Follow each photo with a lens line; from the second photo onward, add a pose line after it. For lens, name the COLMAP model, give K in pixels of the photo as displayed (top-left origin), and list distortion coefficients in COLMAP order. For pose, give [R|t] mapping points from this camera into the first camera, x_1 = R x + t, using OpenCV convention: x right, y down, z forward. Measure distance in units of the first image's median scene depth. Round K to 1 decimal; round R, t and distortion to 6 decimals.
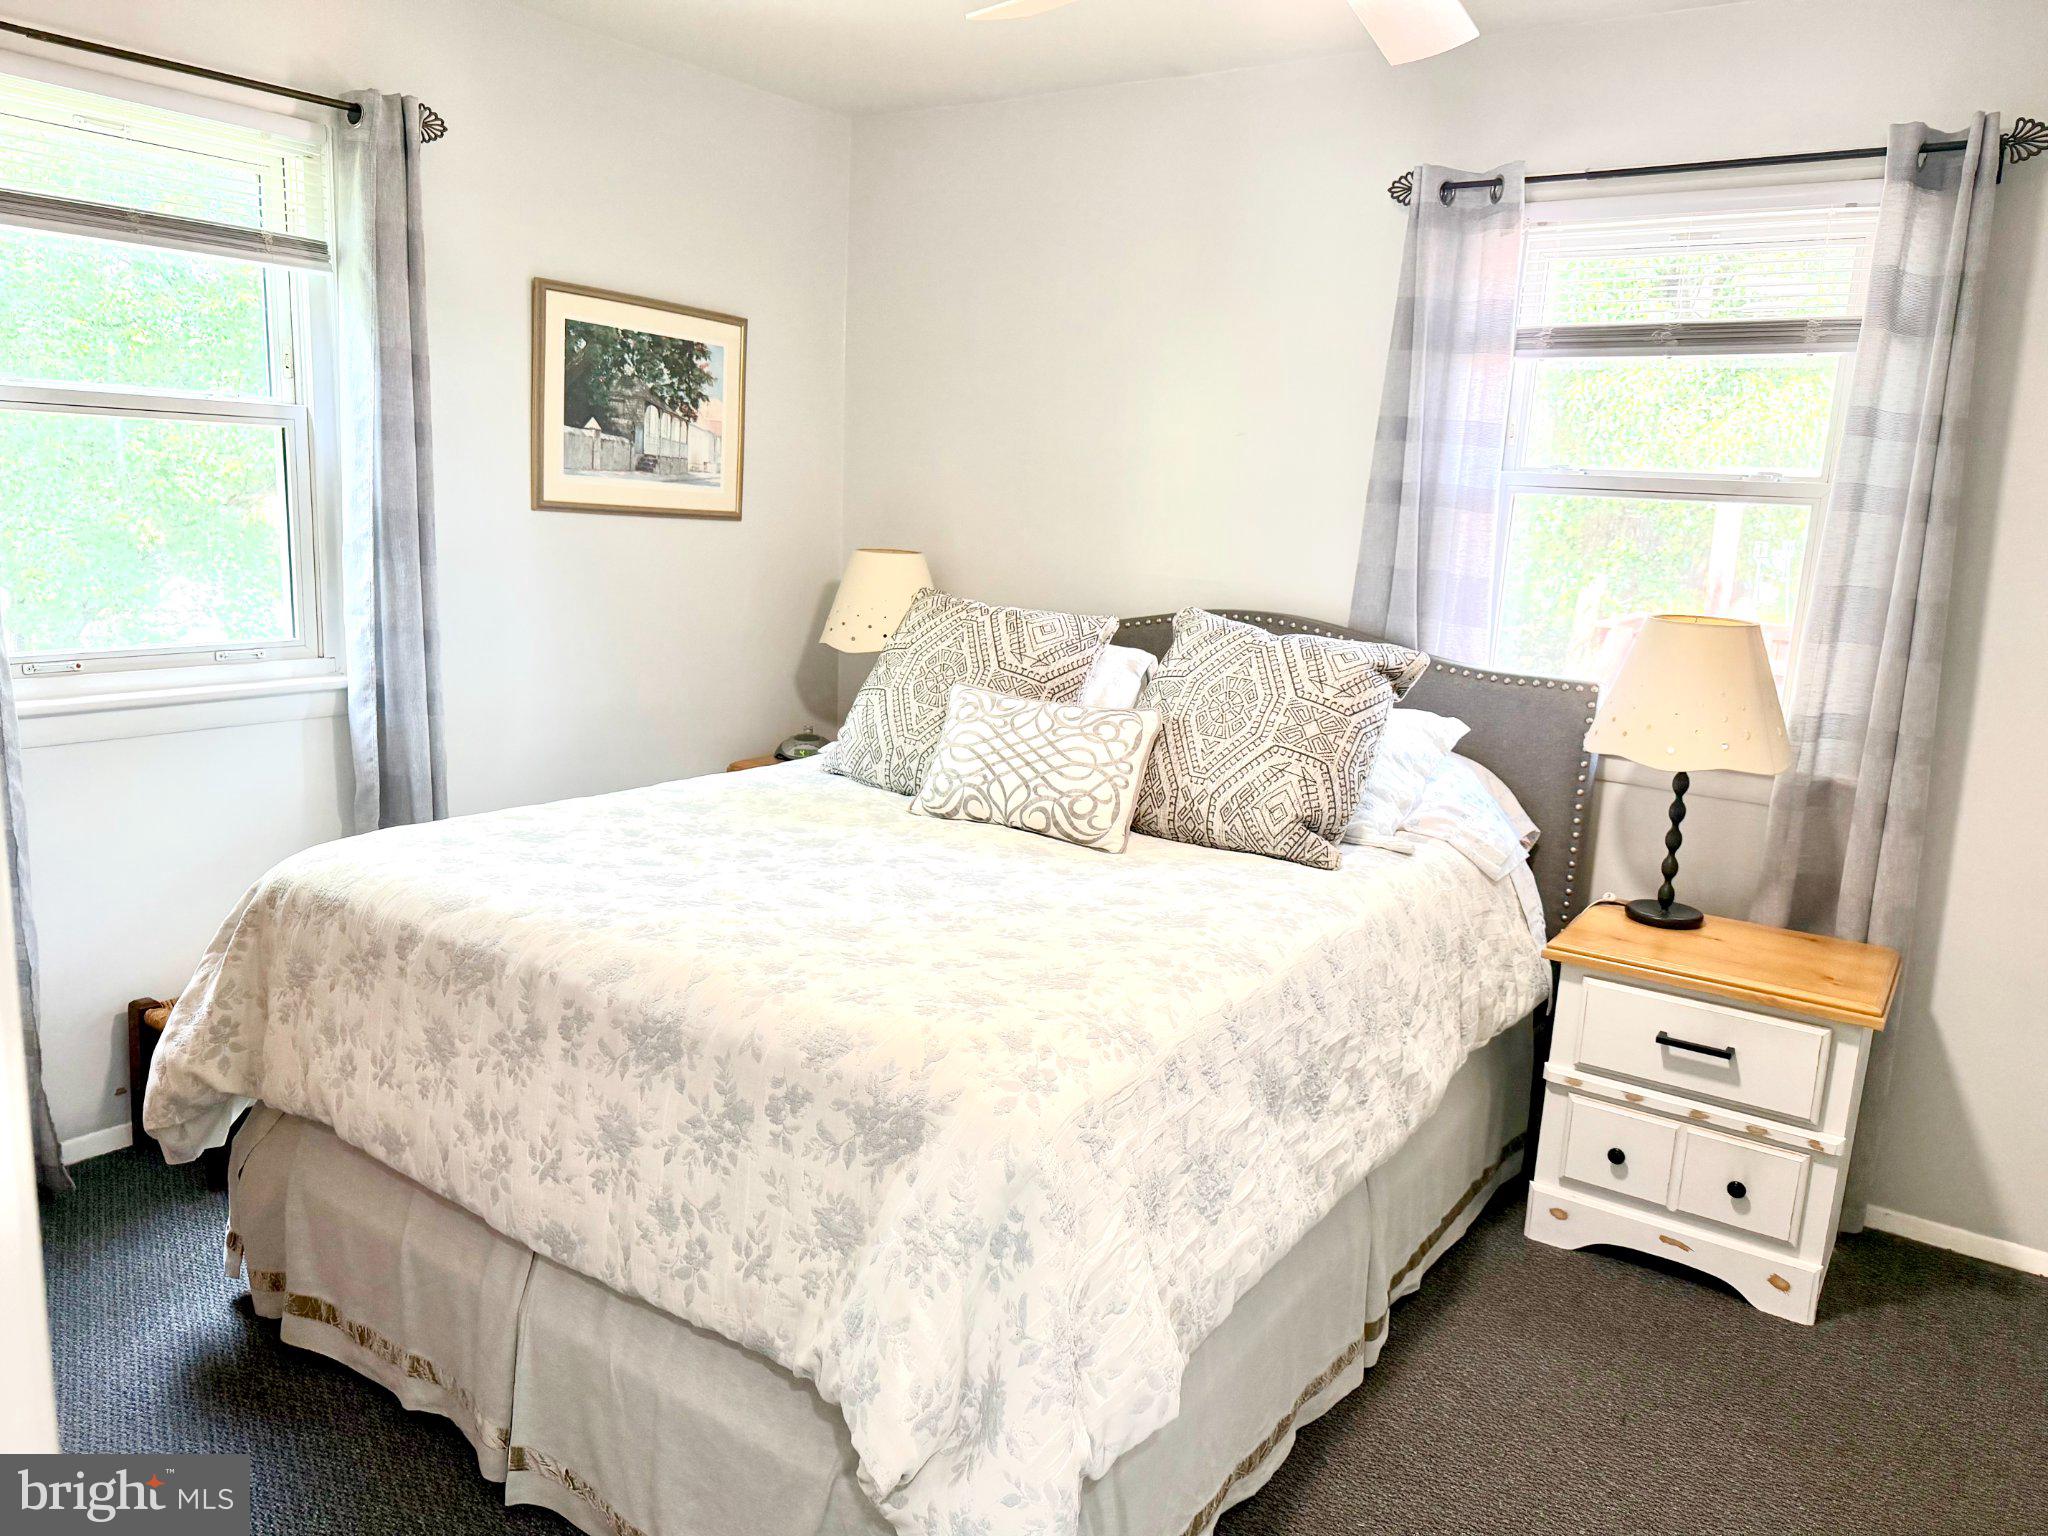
lens RADIAL K [[1426.6, 0, 1024.0], [0, 1426.6, 768.0], [0, 0, 1]] dist [-0.004132, -0.007796]
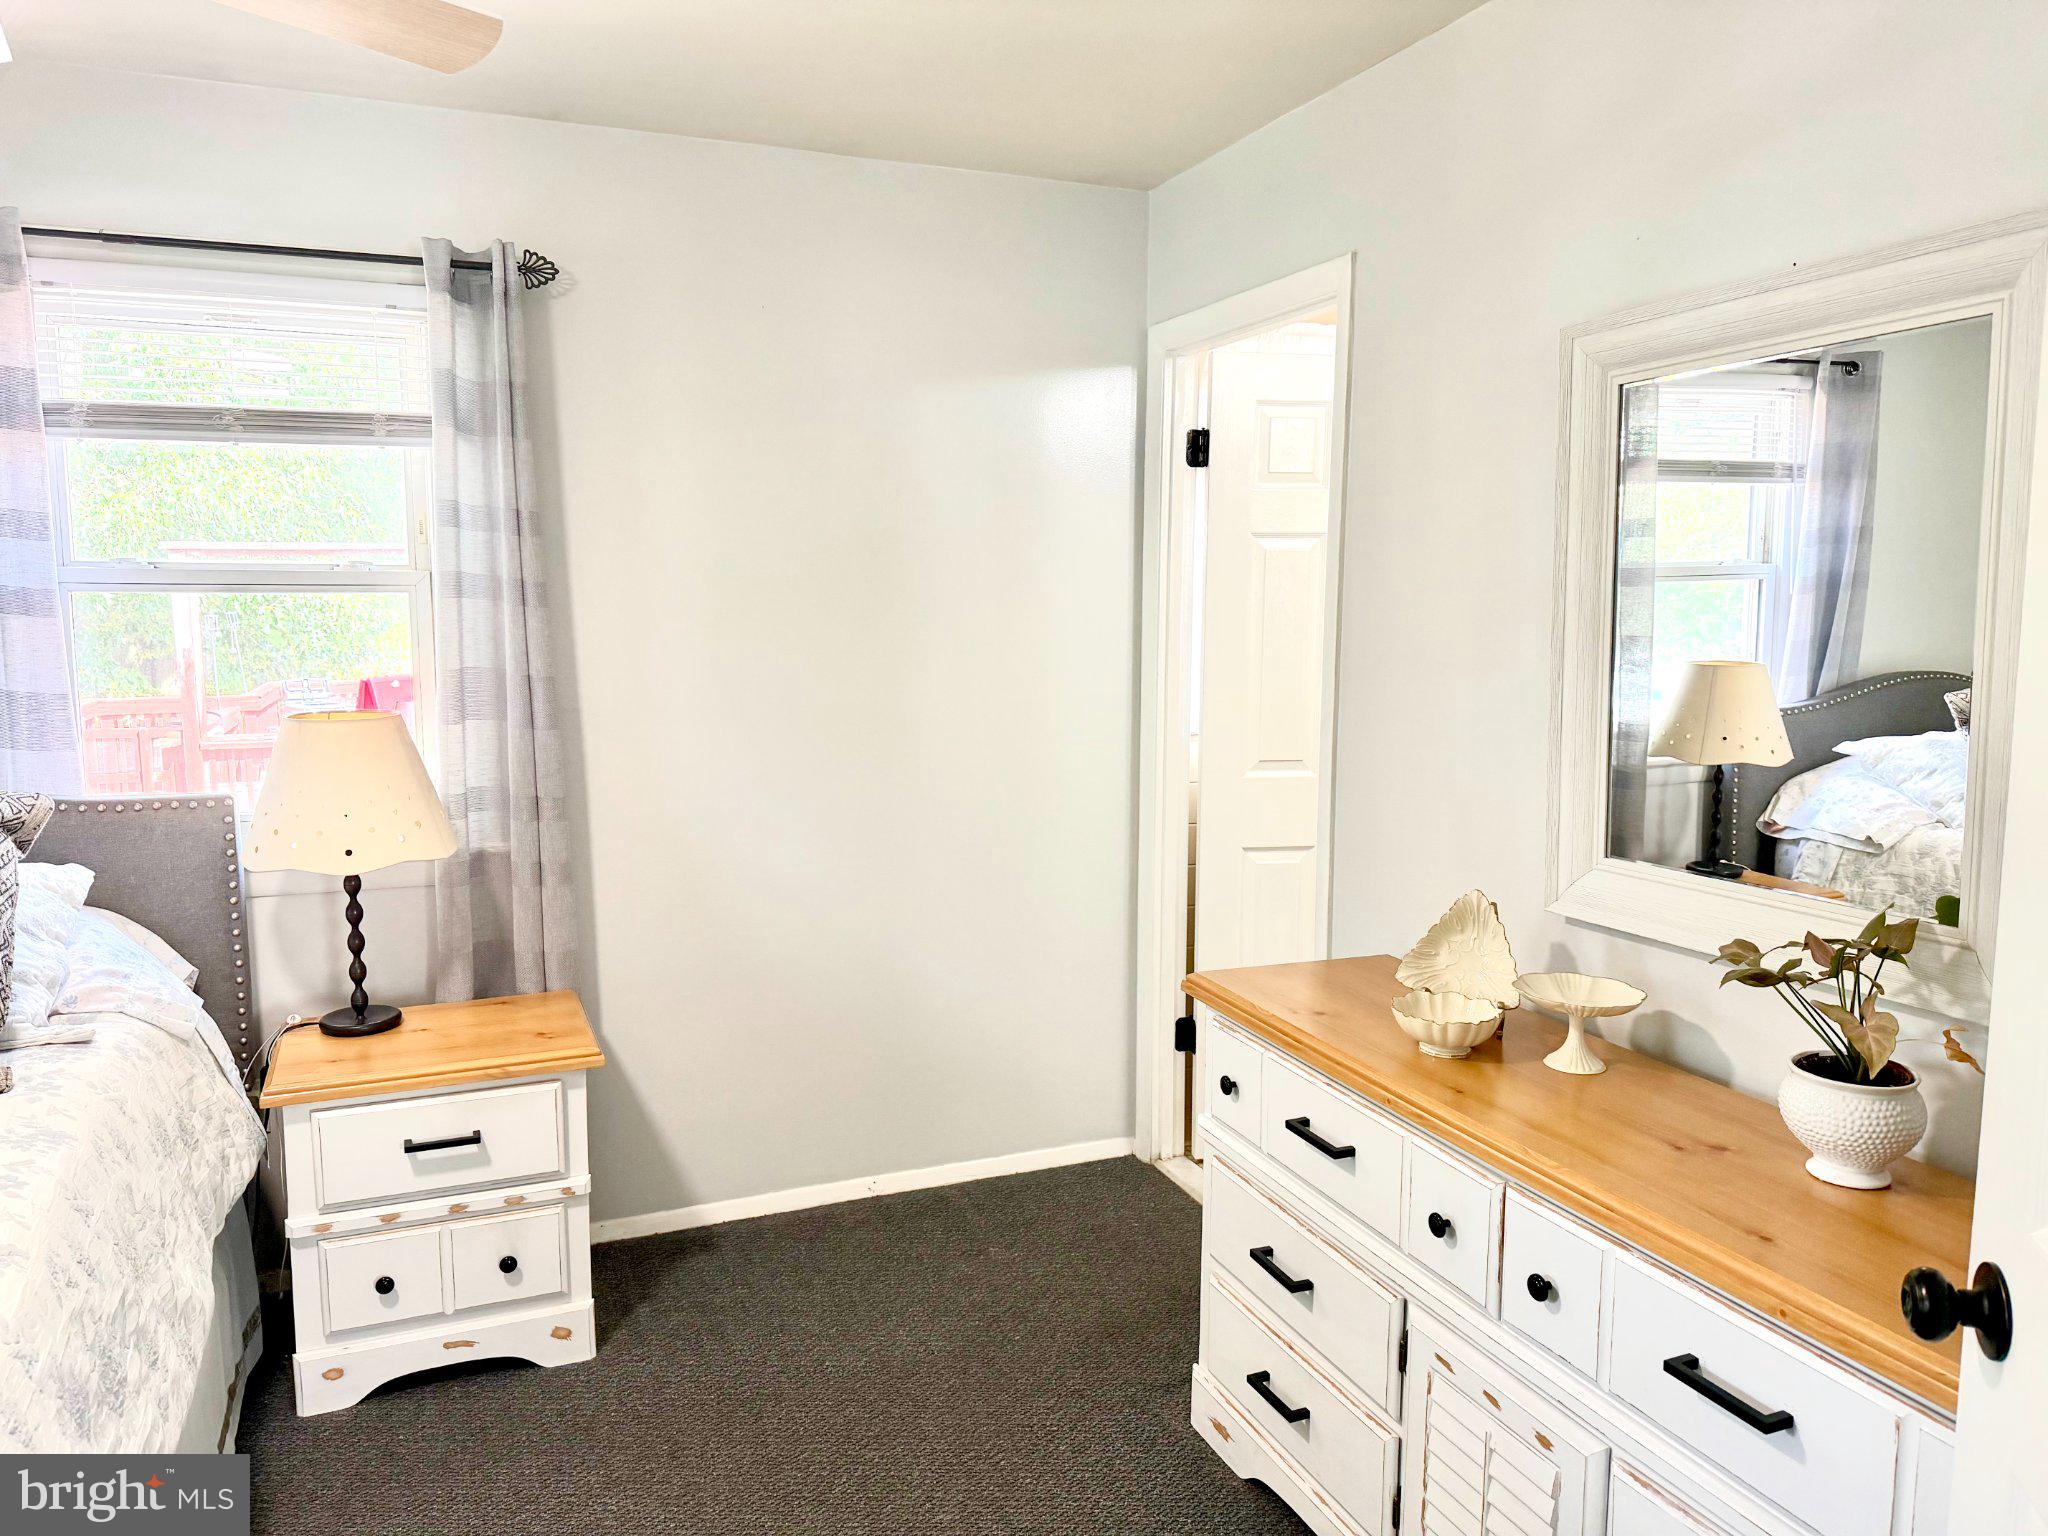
lens RADIAL K [[1406.3, 0, 1024.0], [0, 1406.3, 768.0], [0, 0, 1]] dist [0.007147, -0.029350]
pose [[0.533637, -0.143771, 0.833403, -0.083674], [0.183475, 0.981655, 0.051865, -0.034136], [-0.825571, 0.125232, 0.550226, 0.097246]]
